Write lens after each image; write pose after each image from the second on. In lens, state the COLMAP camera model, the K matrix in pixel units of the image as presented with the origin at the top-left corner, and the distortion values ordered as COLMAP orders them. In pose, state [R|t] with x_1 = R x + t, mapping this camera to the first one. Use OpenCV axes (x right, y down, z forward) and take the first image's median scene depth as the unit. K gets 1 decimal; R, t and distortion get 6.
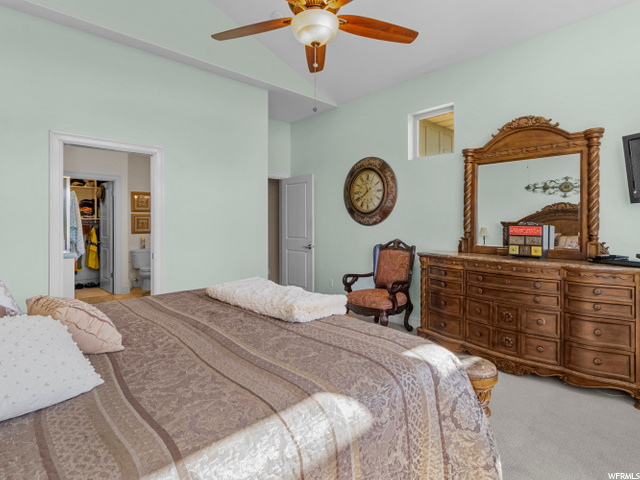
lens RADIAL K [[345.0, 0, 317.9], [0, 345.0, 239.3], [0, 0, 1]] dist [-0.001813, -0.000104]
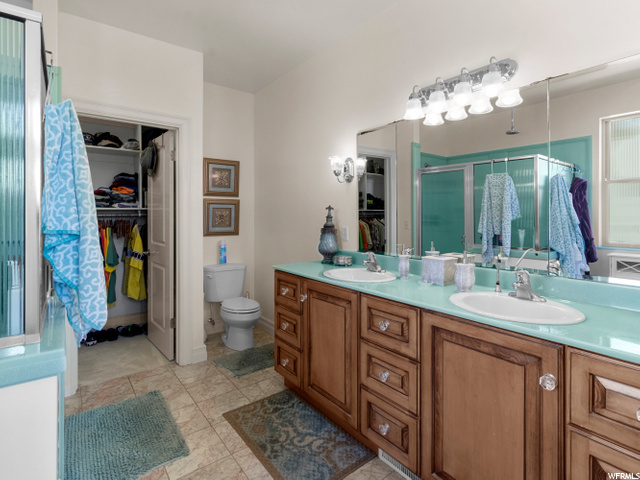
lens RADIAL K [[345.0, 0, 321.9], [0, 345.0, 235.3], [0, 0, 1]] dist [-0.001813, -0.000104]
pose [[0.996373, -0.000579, -0.085092, -0.315835], [0.000362, 0.999997, -0.002558, -0.016586], [0.085093, 0.002517, 0.996370, 0.486893]]
